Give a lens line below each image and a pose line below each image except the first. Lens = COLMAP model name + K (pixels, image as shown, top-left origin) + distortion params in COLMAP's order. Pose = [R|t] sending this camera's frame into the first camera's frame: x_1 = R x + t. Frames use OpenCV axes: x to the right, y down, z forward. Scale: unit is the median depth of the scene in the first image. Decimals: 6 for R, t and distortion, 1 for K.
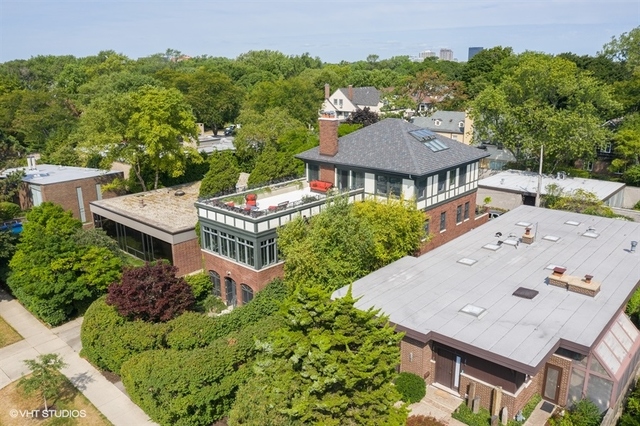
lens RADIAL K [[505.0, 0, 320.3], [0, 505.0, 212.6], [0, 0, 1]] dist [0.000276, -0.001000]
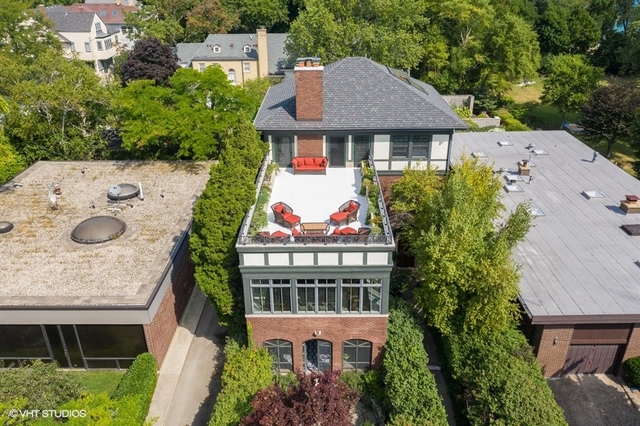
lens RADIAL K [[505.0, 0, 320.2], [0, 505.0, 214.2], [0, 0, 1]] dist [0.000276, -0.001000]
pose [[0.746864, -0.290746, 0.598048, -0.477047], [0.187620, 0.954946, 0.229949, -0.159921], [-0.637960, -0.059534, 0.767764, 0.464989]]
